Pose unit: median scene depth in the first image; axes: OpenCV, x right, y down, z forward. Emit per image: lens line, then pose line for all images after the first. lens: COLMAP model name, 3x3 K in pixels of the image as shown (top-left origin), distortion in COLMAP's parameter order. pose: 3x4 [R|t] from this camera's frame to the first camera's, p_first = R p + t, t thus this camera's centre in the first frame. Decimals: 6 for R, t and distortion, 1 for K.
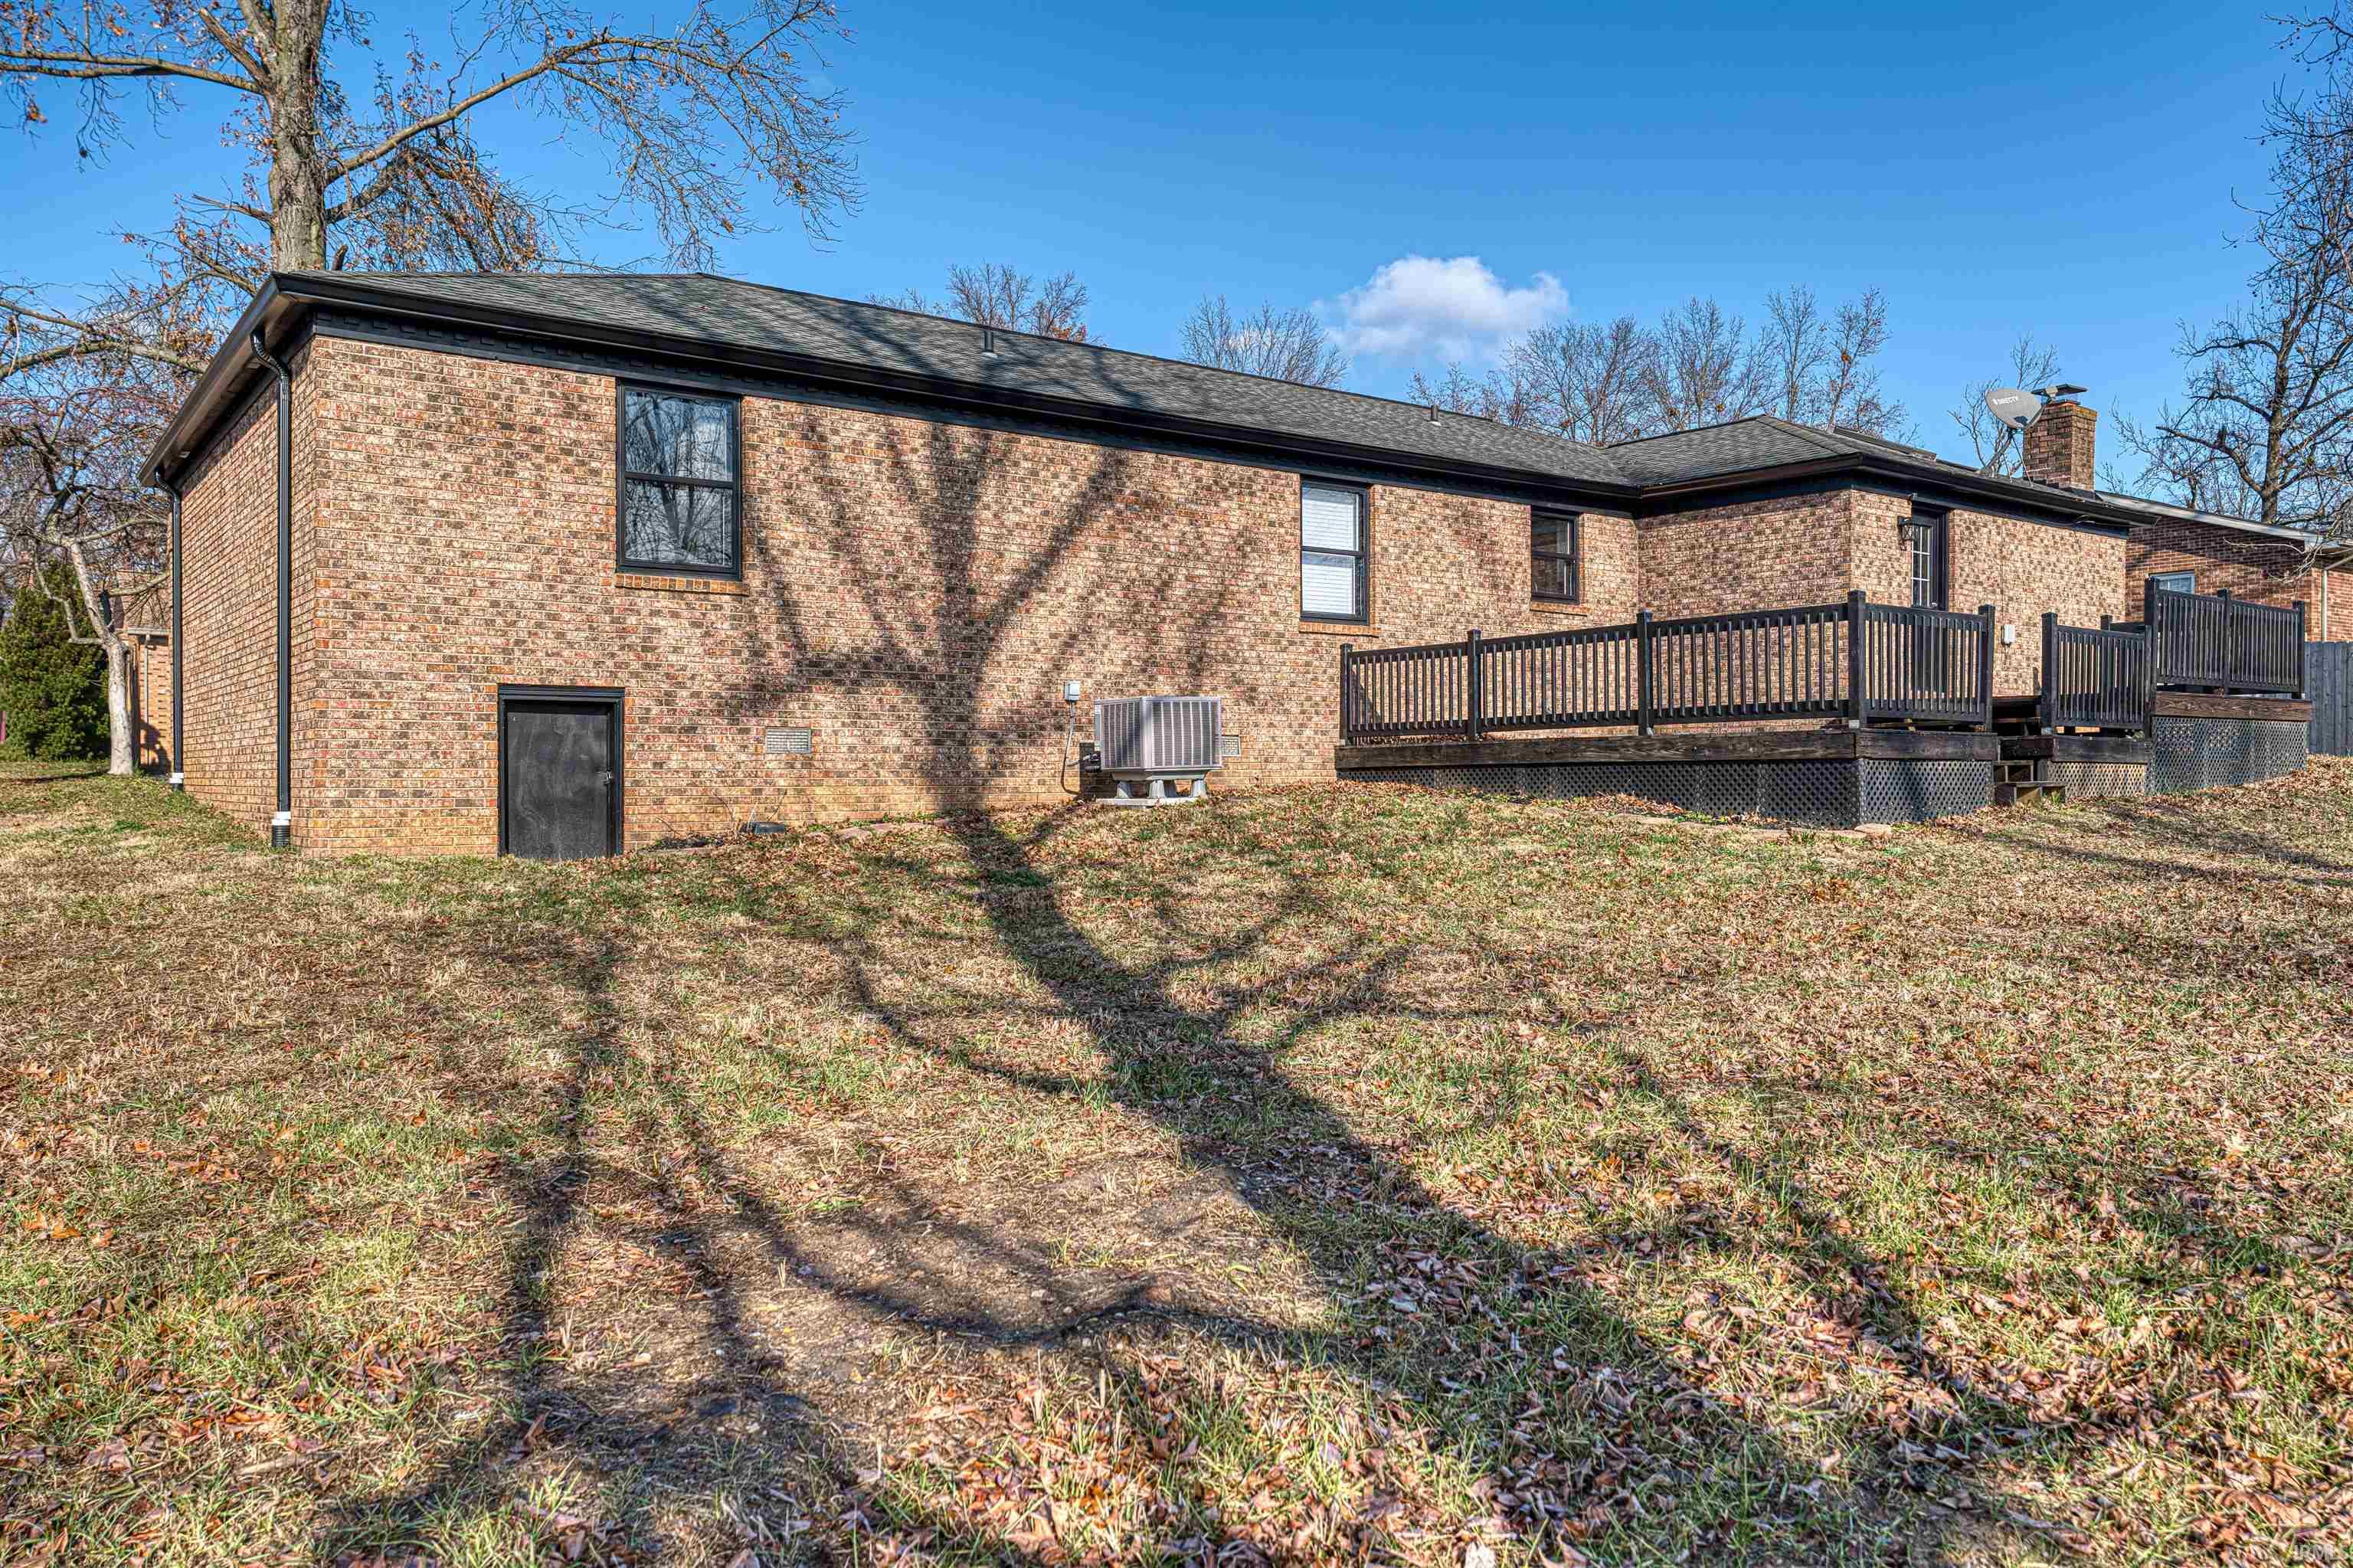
lens RADIAL K [[1658.1, 0, 1182.3], [0, 1658.1, 775.5], [0, 0, 1]] dist [0.010145, -0.000504]
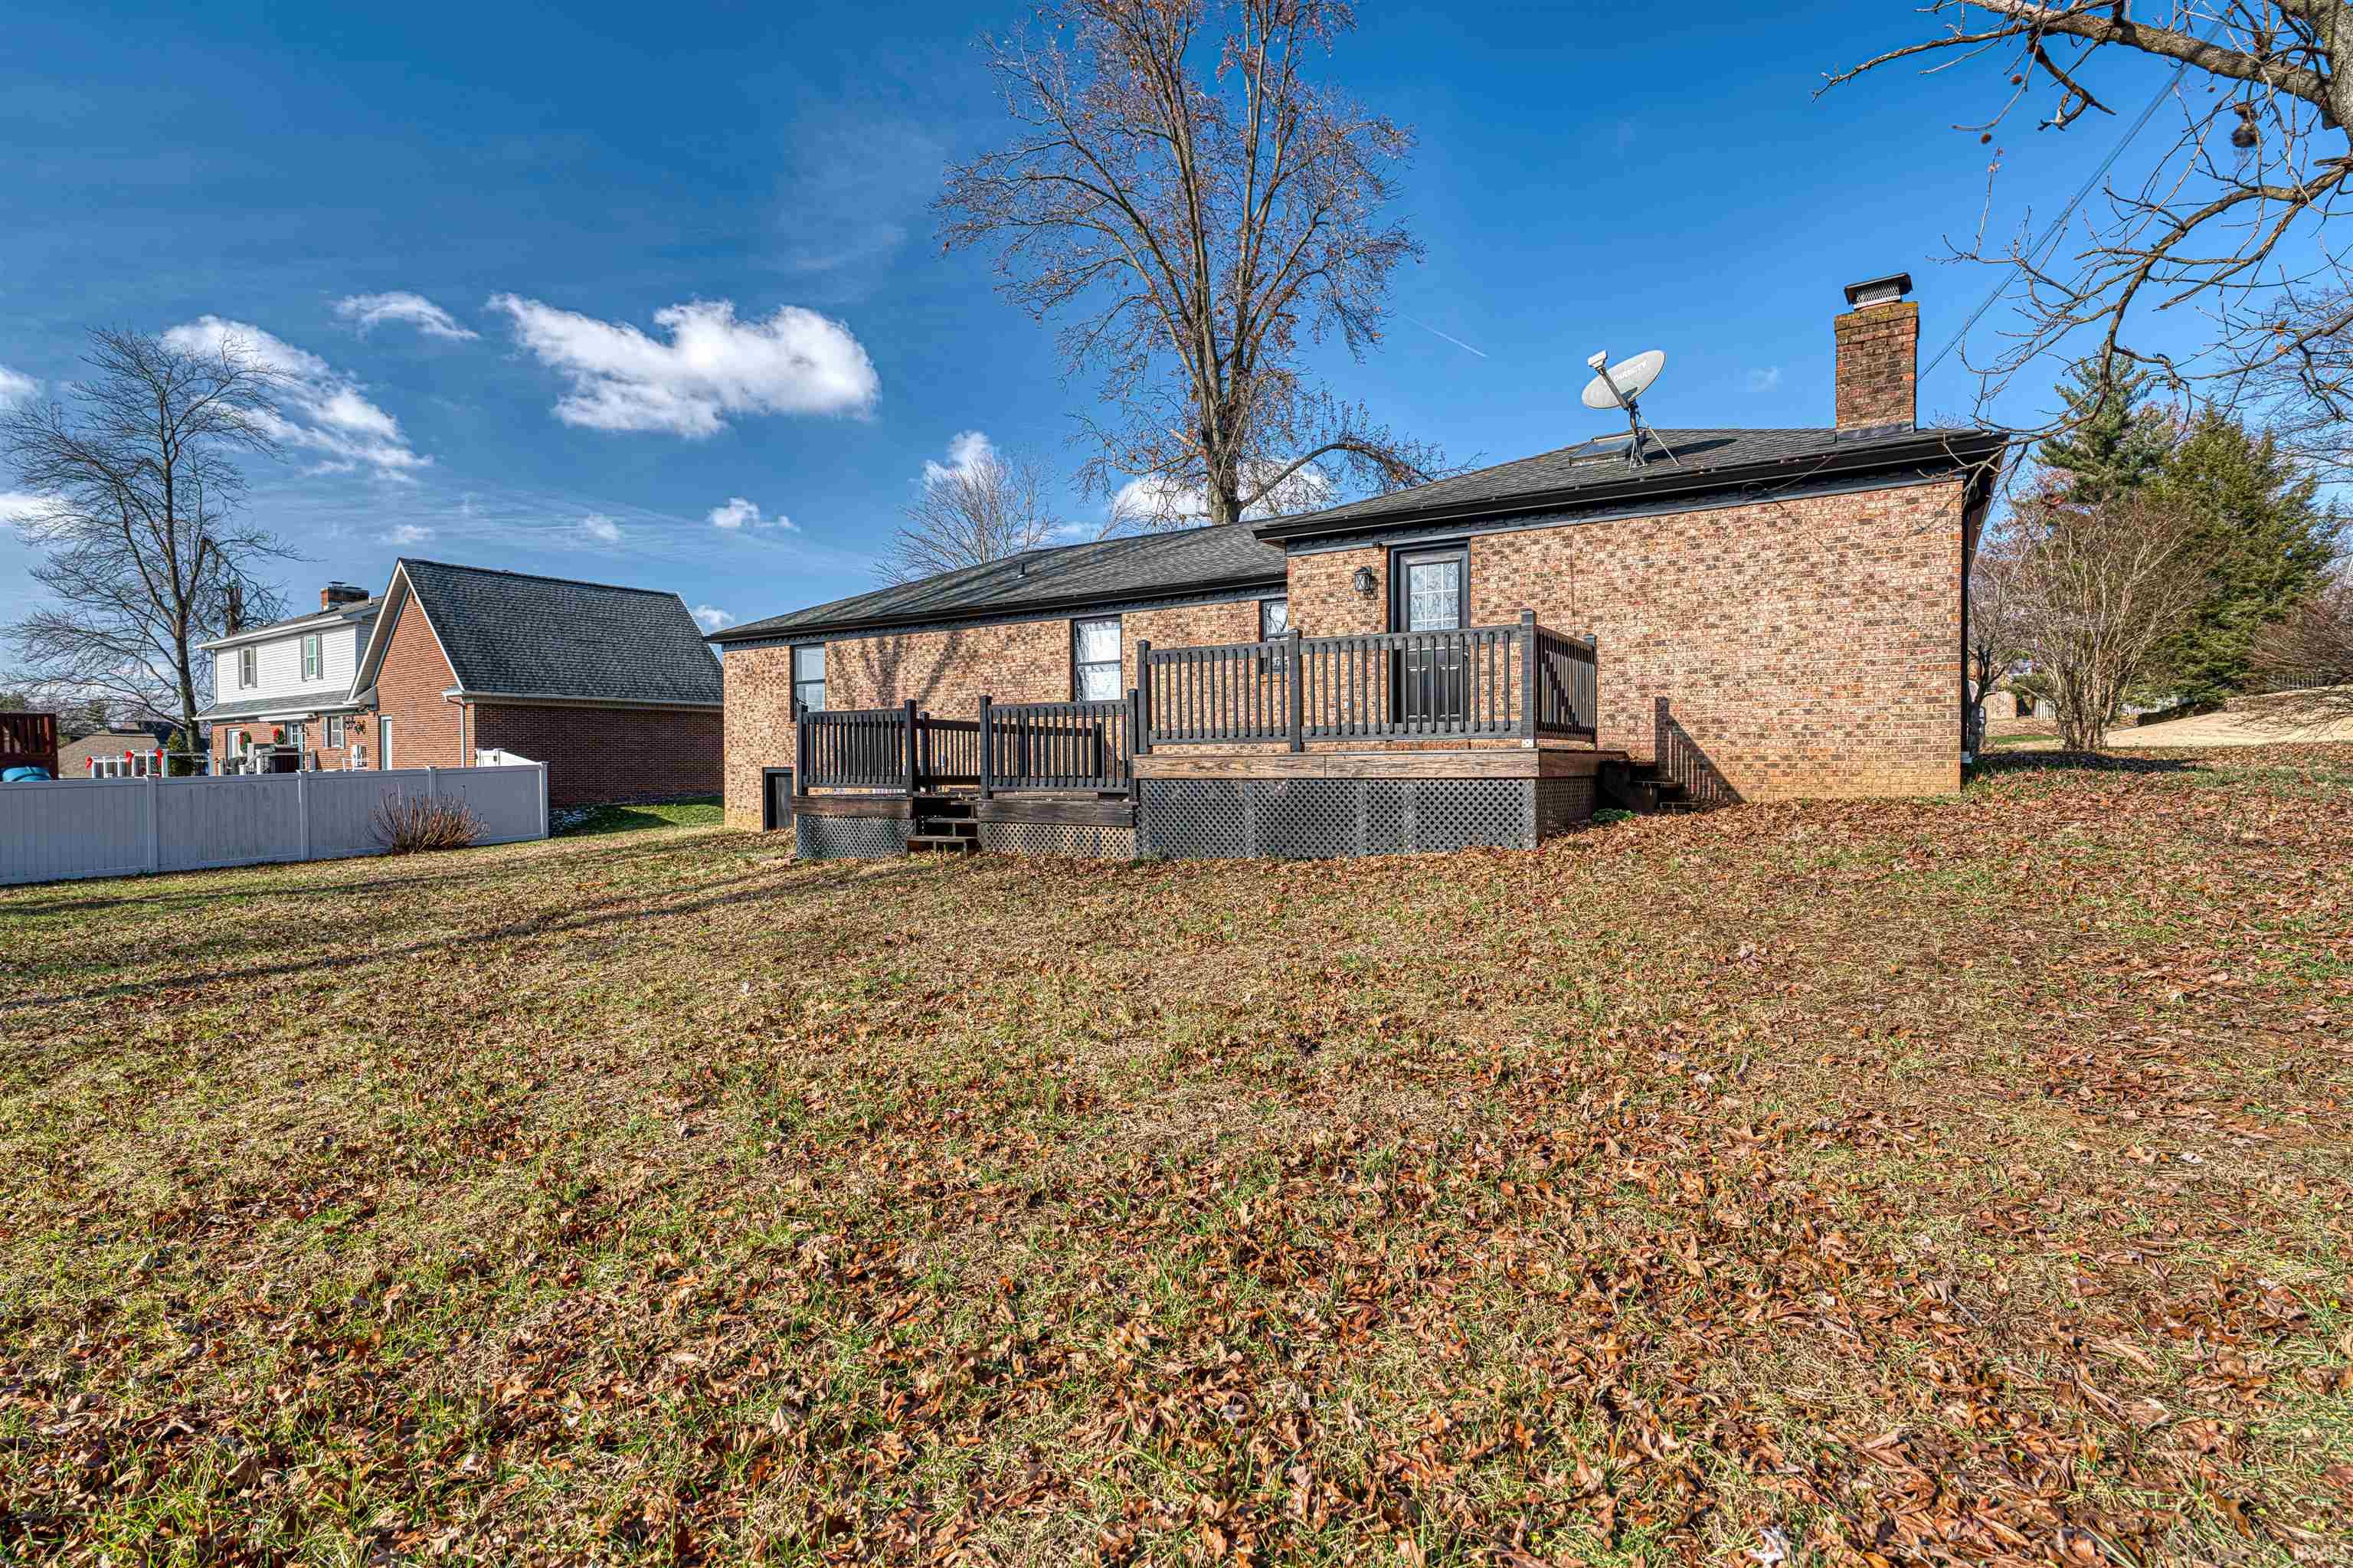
lens RADIAL K [[1136.9, 0, 1169.2], [0, 1136.9, 781.2], [0, 0, 1]] dist [-0.004550, -0.000903]
pose [[0.344536, 0.010724, -0.938712, 1.326639], [0.002674, 0.999919, 0.012405, -0.046219], [0.938769, -0.006784, 0.344480, 0.839362]]
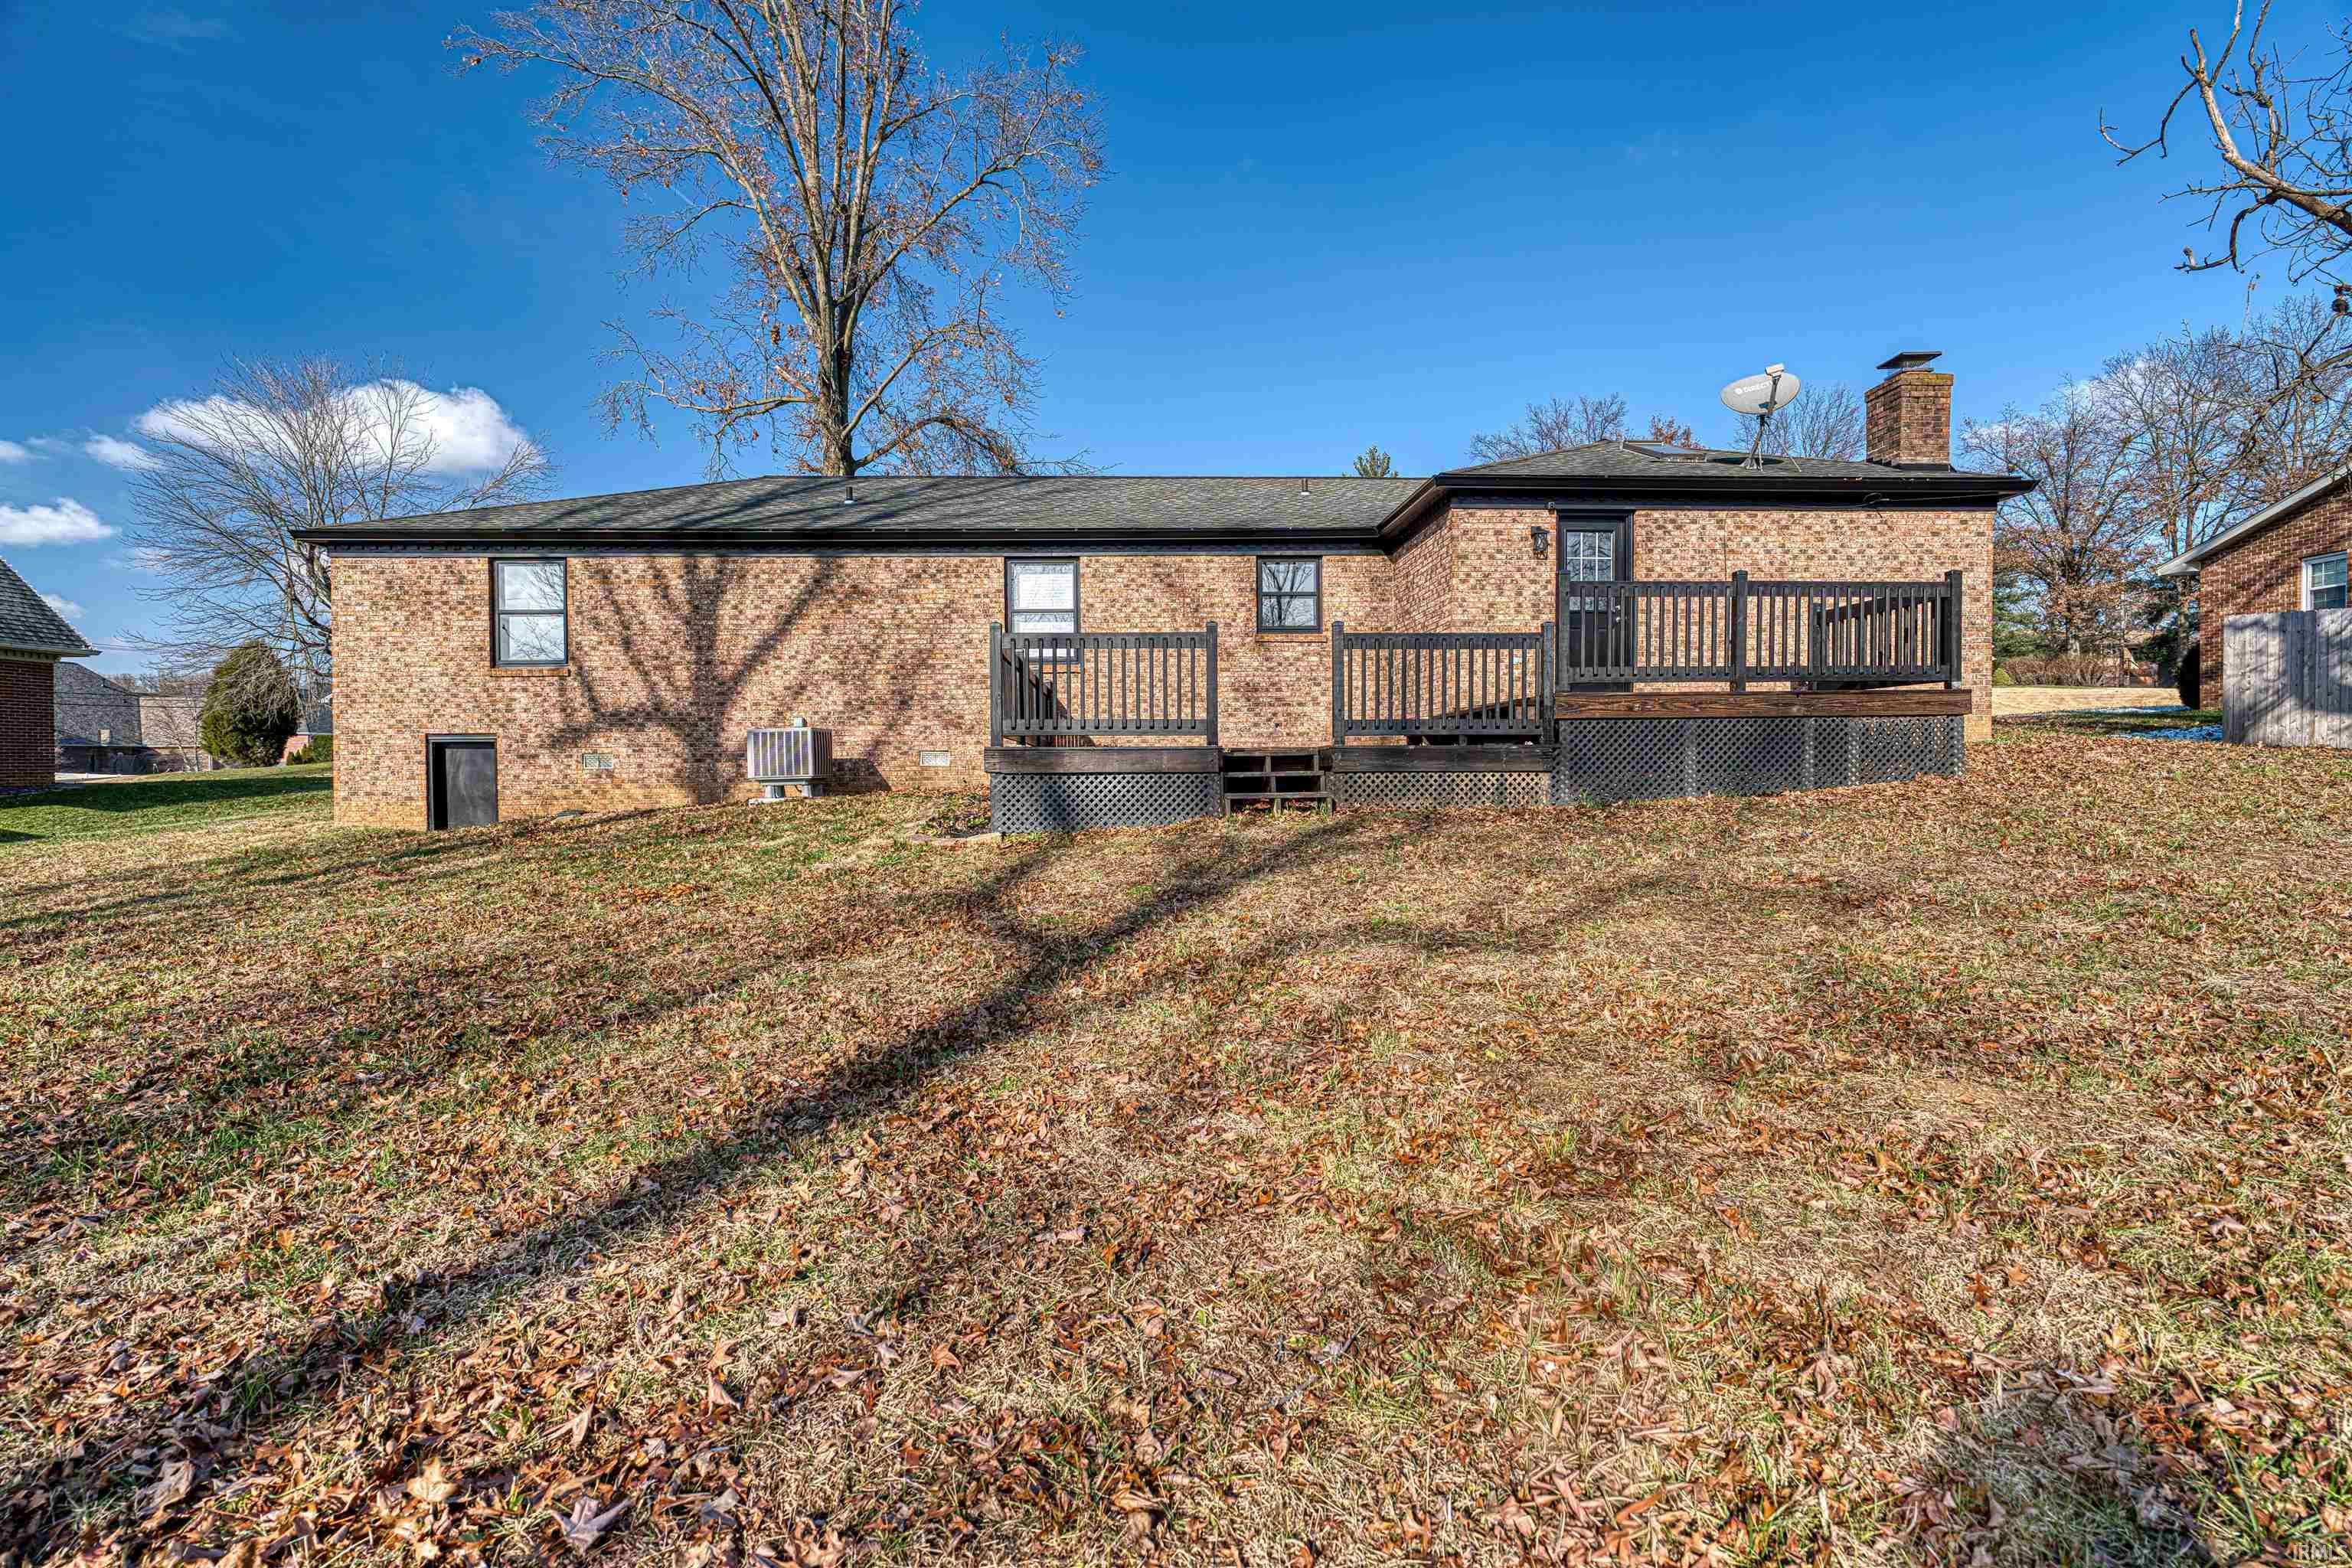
lens RADIAL K [[1083.1, 0, 1178.8], [0, 1083.1, 786.0], [0, 0, 1]] dist [-0.005396, 0.001773]
pose [[0.827607, 0.005542, -0.561280, 0.805002], [0.007784, 0.999742, 0.021350, -0.014510], [0.561254, -0.022039, 0.827350, 0.406471]]
